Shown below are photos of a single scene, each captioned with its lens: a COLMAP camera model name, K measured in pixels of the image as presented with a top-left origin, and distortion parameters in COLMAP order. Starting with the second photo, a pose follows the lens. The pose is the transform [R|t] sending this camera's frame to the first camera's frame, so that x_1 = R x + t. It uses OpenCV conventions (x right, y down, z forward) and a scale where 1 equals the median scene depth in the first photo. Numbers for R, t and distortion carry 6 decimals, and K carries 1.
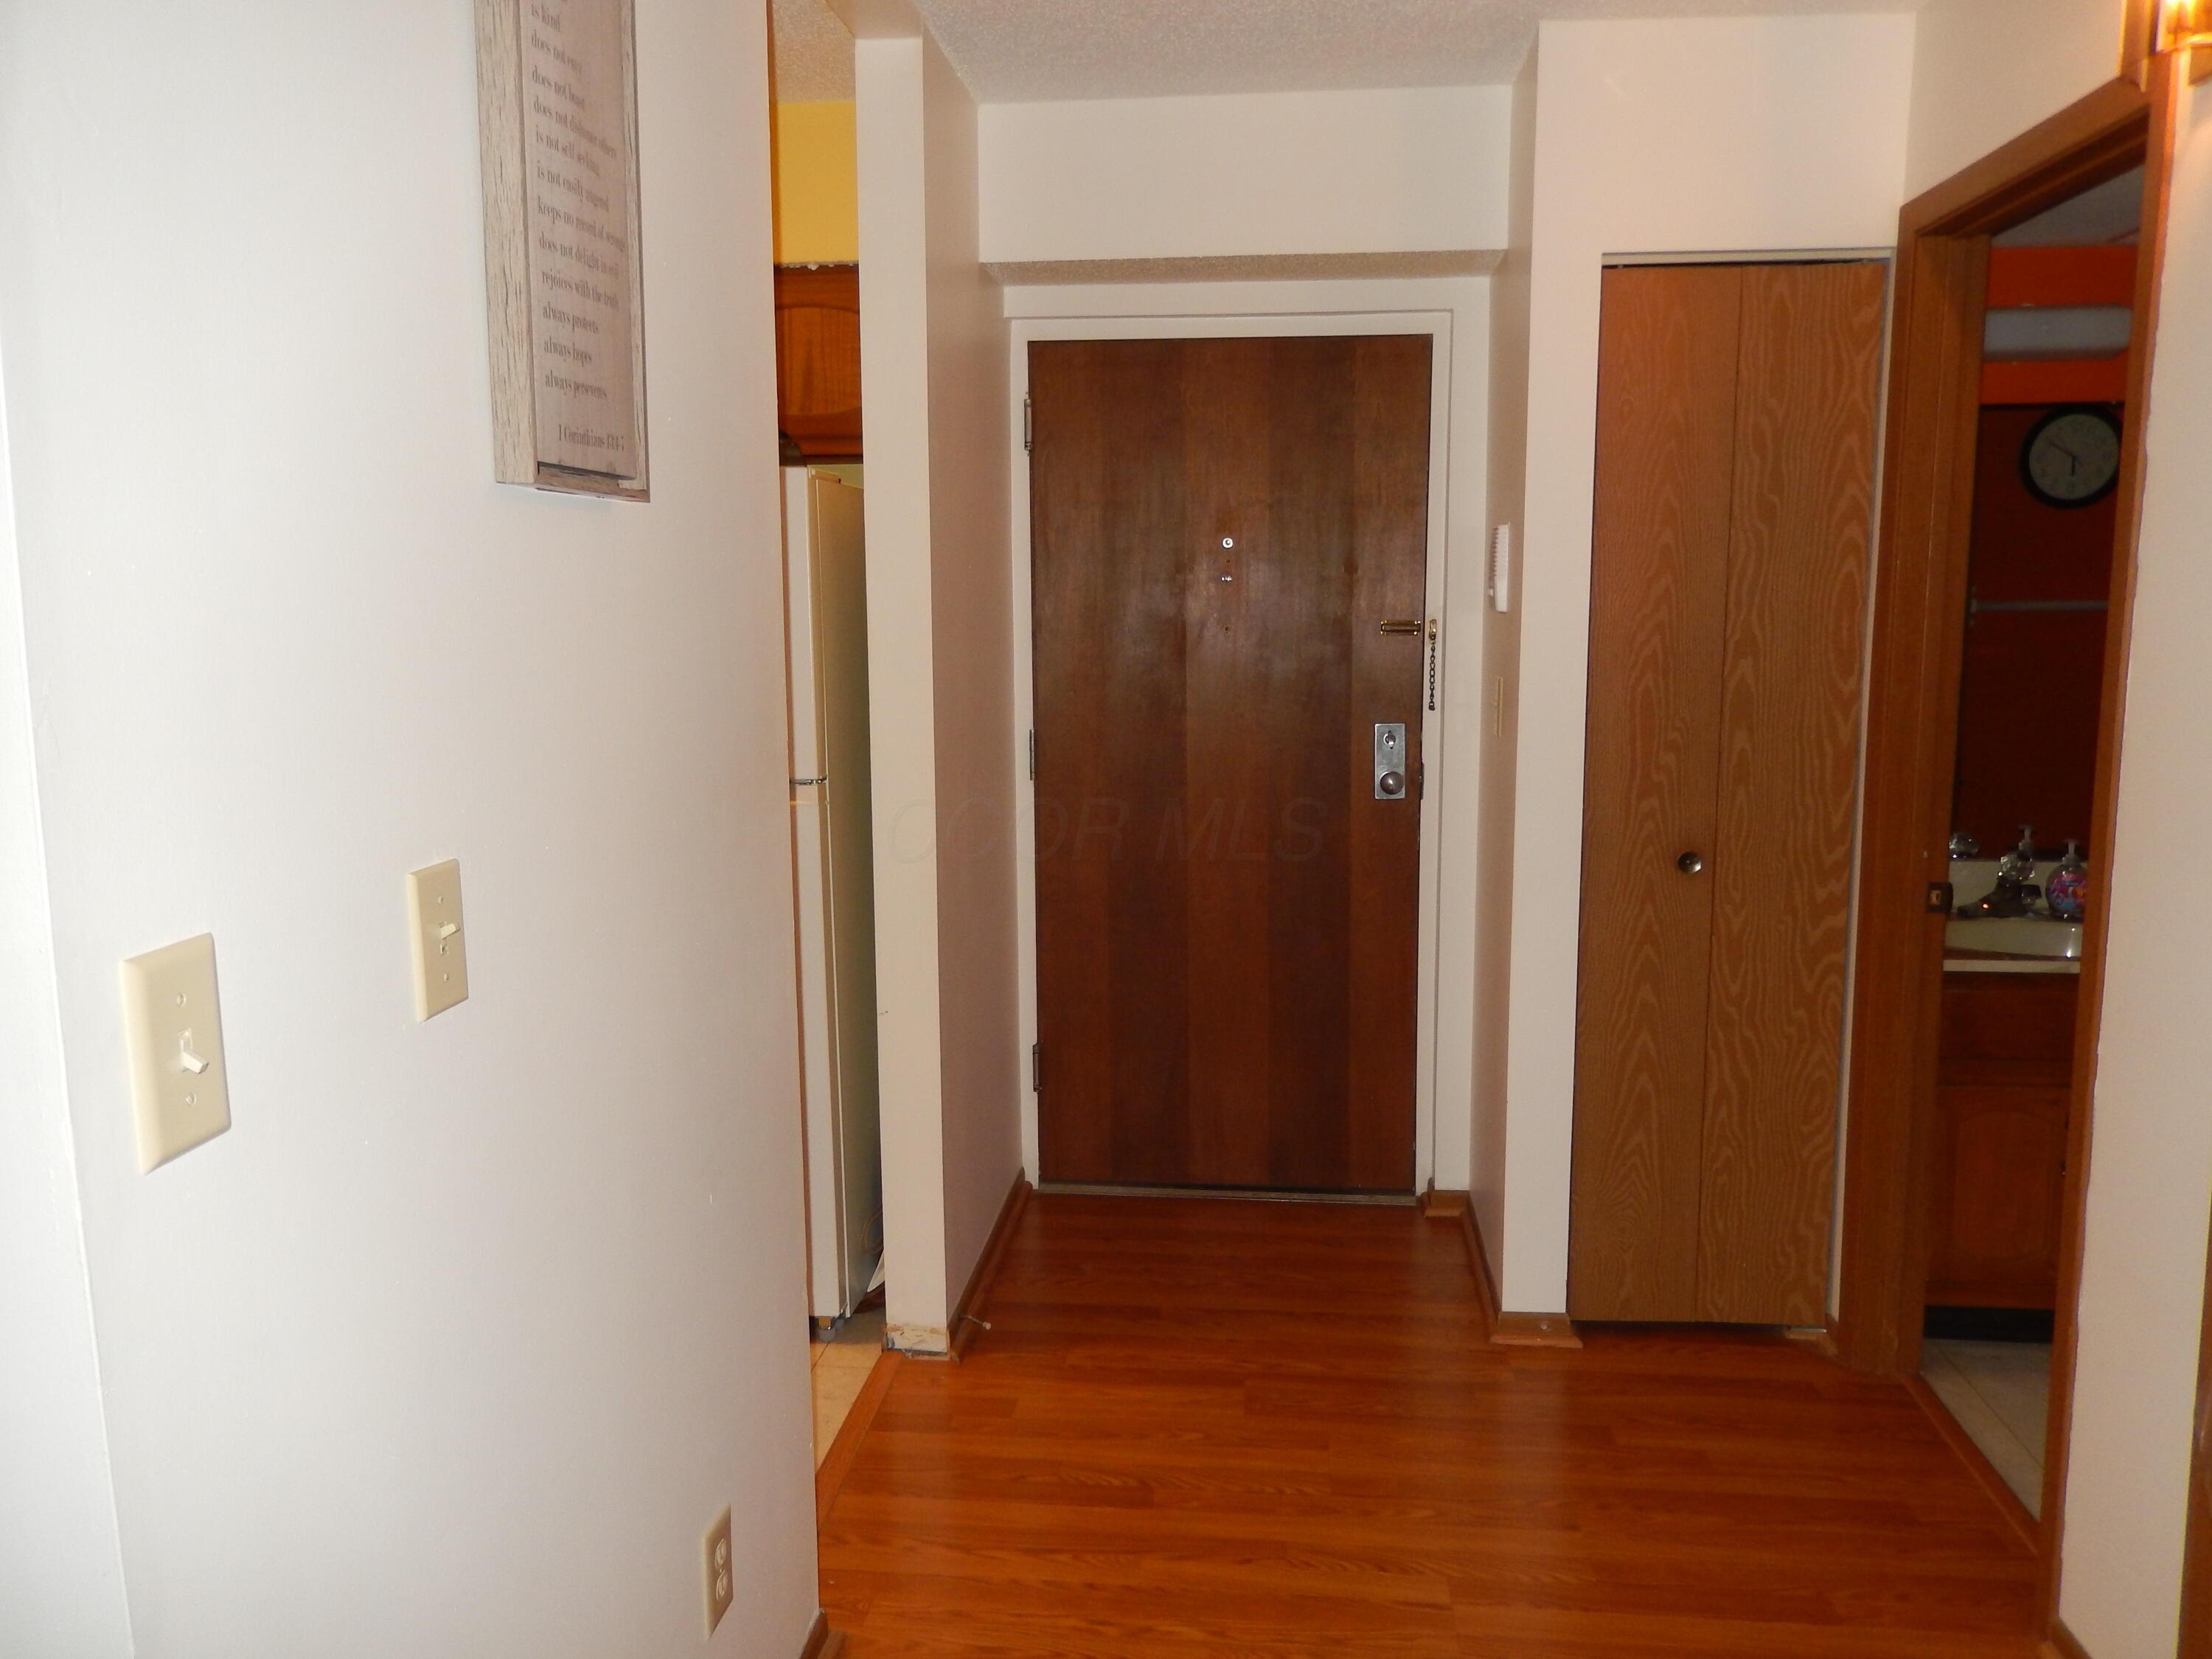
lens RADIAL K [[1685.5, 0, 1106.0], [0, 1685.5, 829.5], [0, 0, 1]] dist [-0.006695, -0.004308]
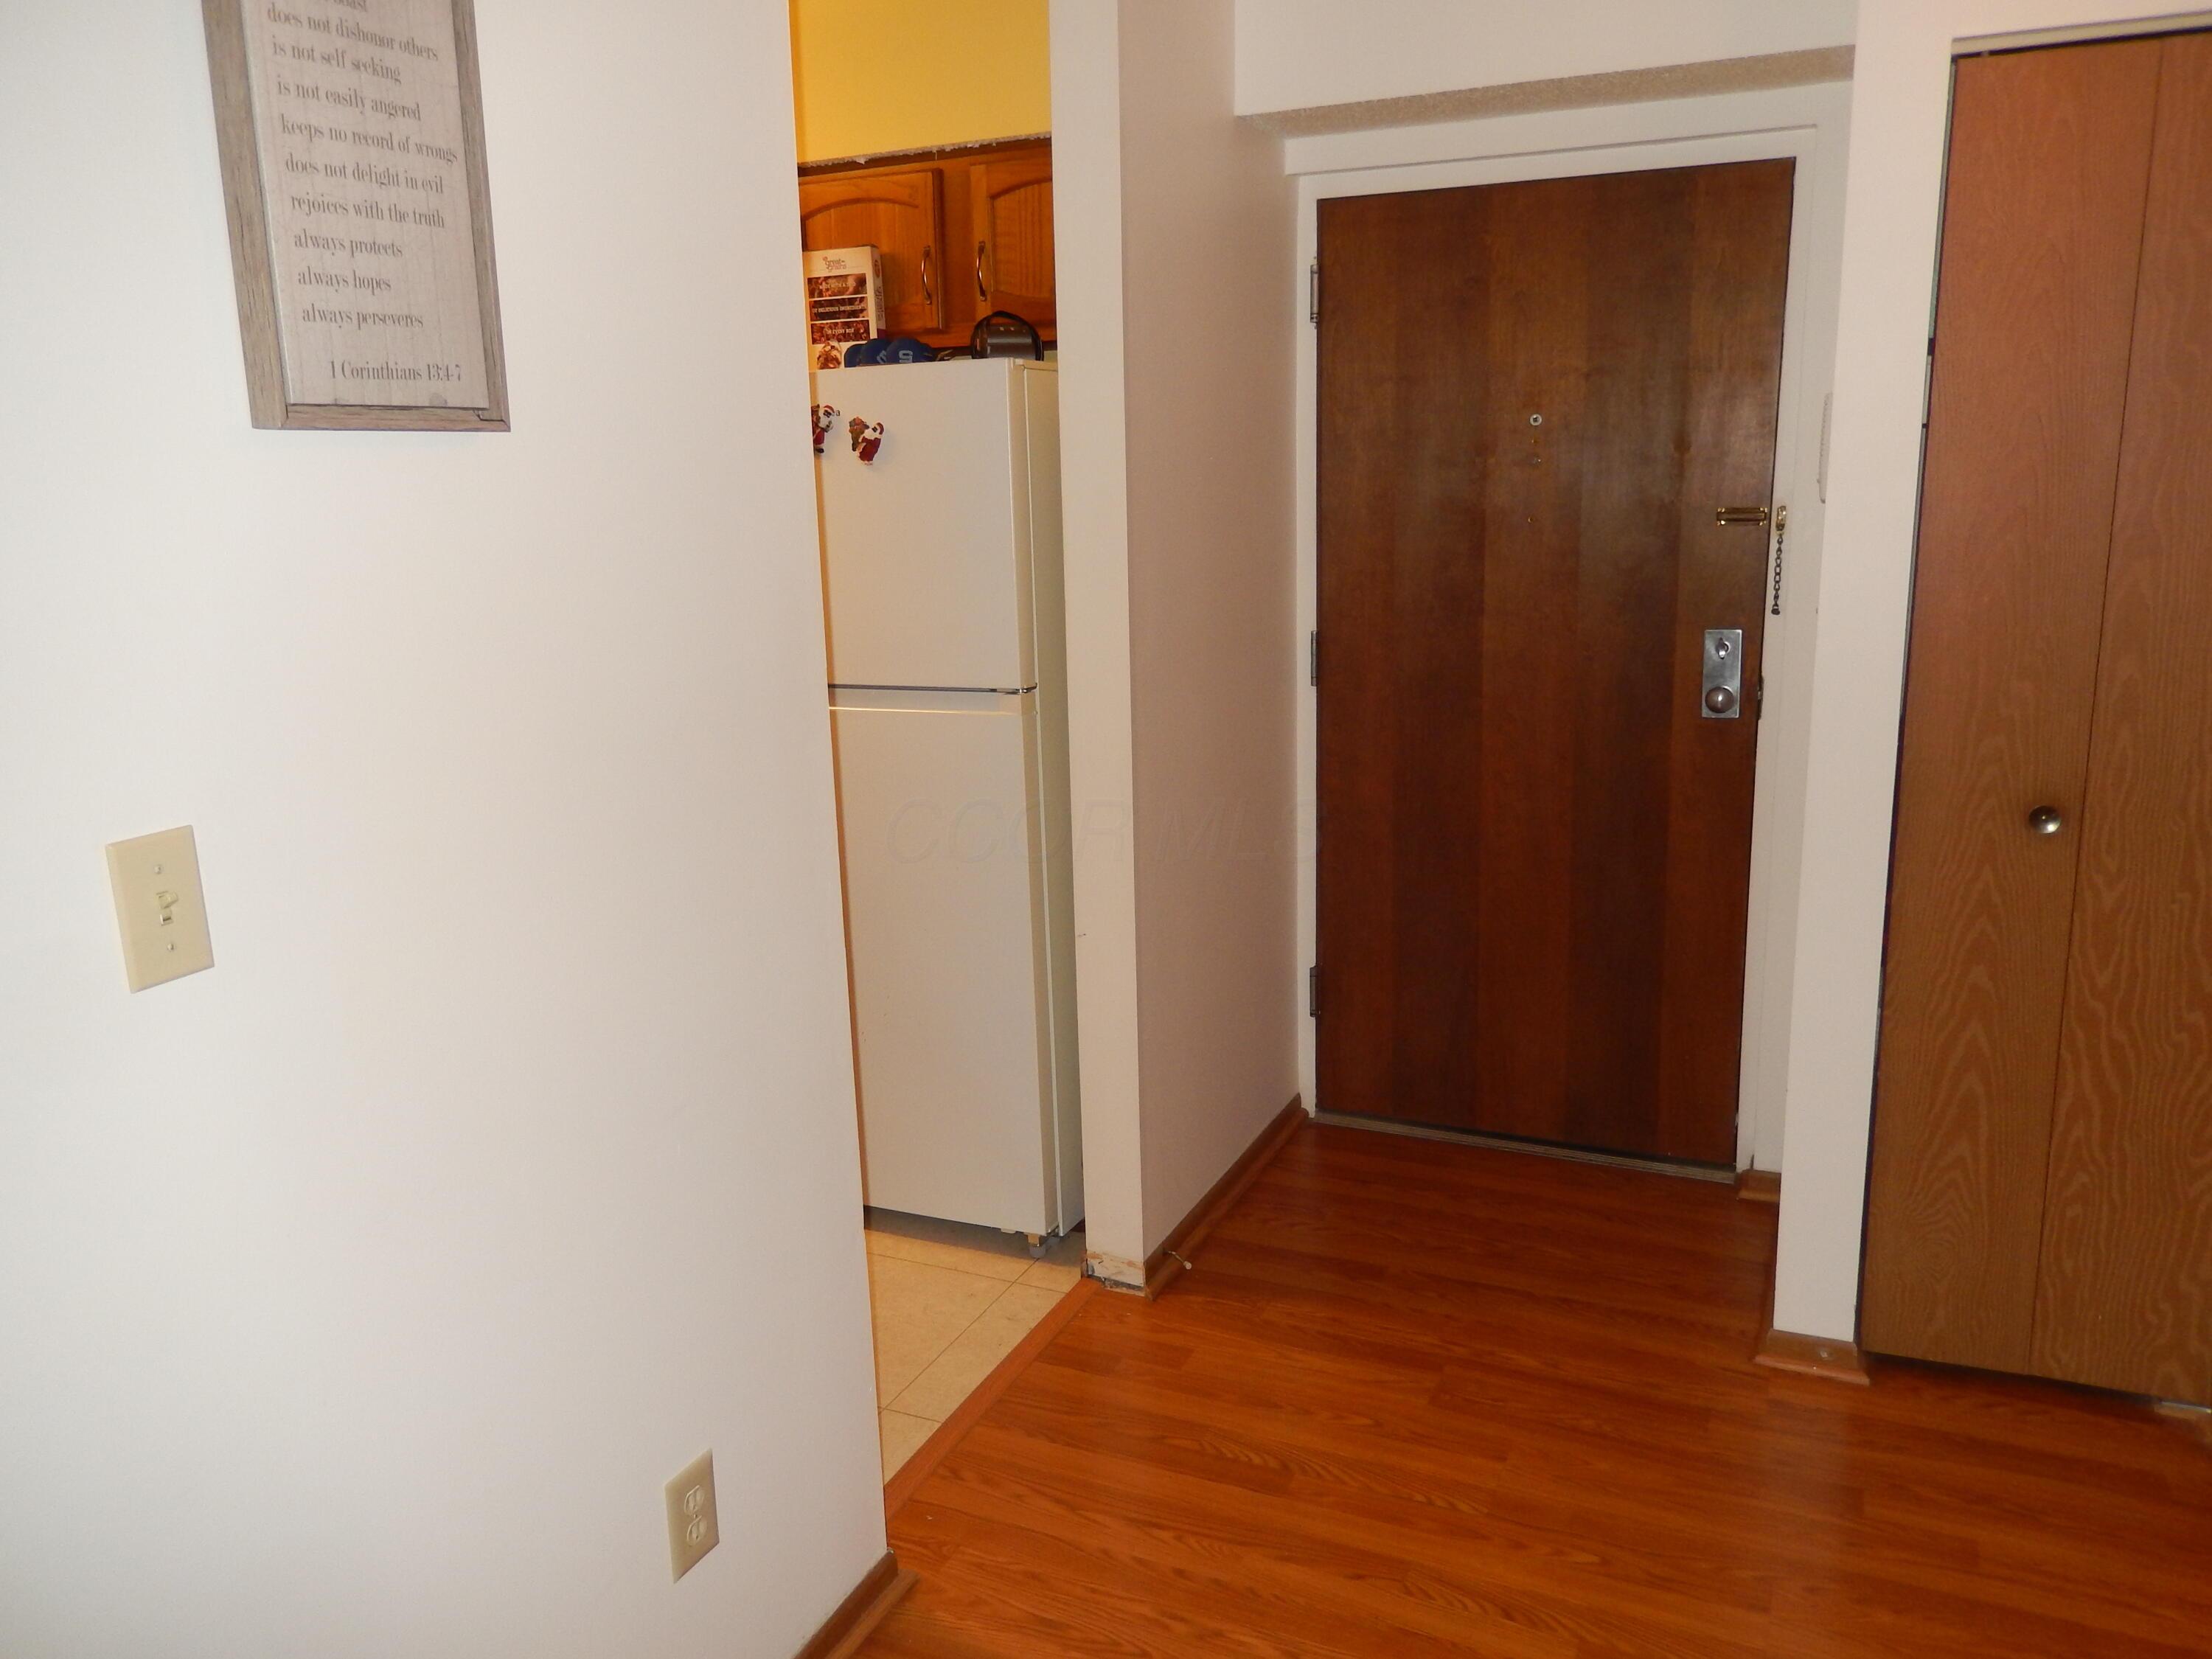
lens RADIAL K [[1671.3, 0, 1106.0], [0, 1671.3, 829.5], [0, 0, 1]] dist [-0.001920, -0.011501]
pose [[0.944577, 0.051114, -0.324285, 0.178676], [-0.024473, 0.996020, 0.085707, -0.031430], [0.327375, -0.073020, 0.942069, 0.109134]]
